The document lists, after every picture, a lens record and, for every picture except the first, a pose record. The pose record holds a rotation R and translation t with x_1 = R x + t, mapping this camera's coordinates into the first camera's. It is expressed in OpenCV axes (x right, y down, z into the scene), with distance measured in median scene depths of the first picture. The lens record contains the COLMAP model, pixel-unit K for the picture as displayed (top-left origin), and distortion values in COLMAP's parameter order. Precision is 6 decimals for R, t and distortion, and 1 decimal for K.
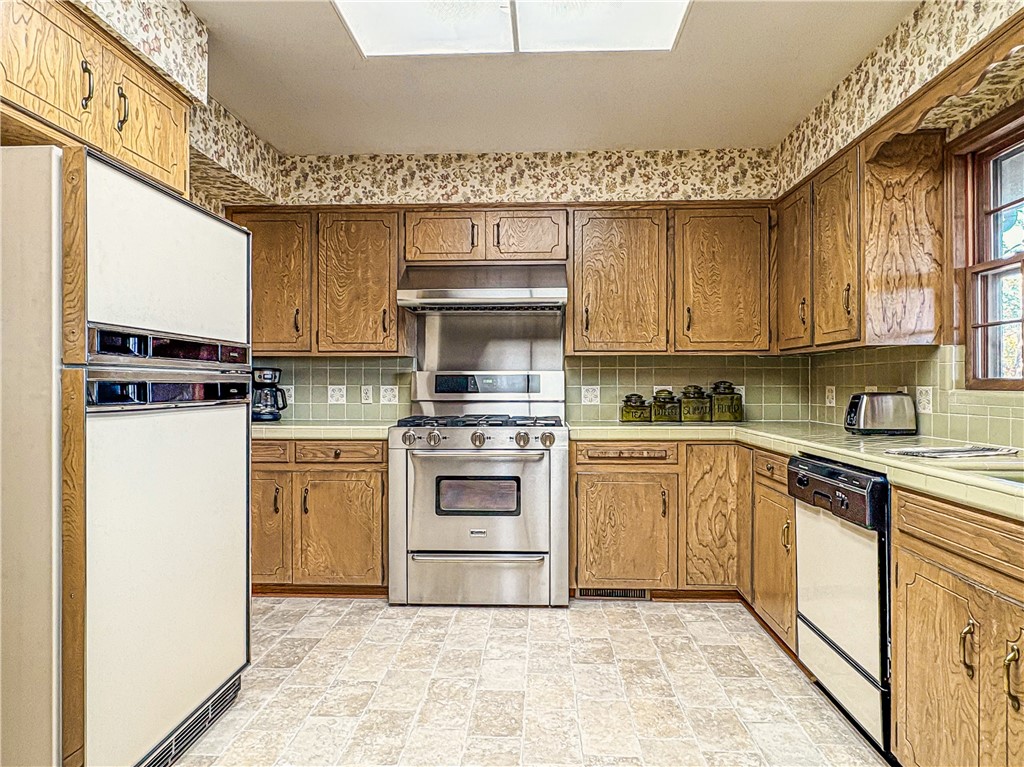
lens RADIAL K [[646.9, 0, 514.4], [0, 646.9, 387.2], [0, 0, 1]] dist [-0.010026, 0.002800]
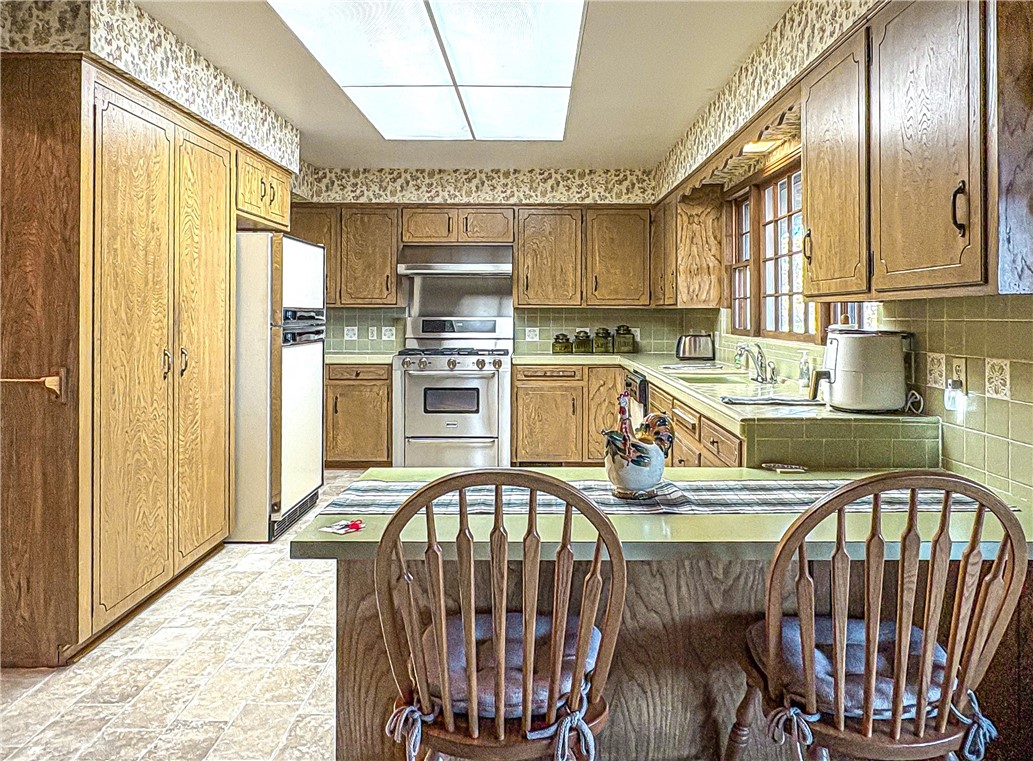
lens RADIAL K [[682.5, 0, 542.4], [0, 682.5, 322.0], [0, 0, 1]] dist [-0.002143, -0.000166]
pose [[0.997529, 0.005006, 0.070072, 0.040369], [-0.005150, 0.999985, 0.001884, -0.020771], [-0.070061, -0.002240, 0.997540, -0.571377]]
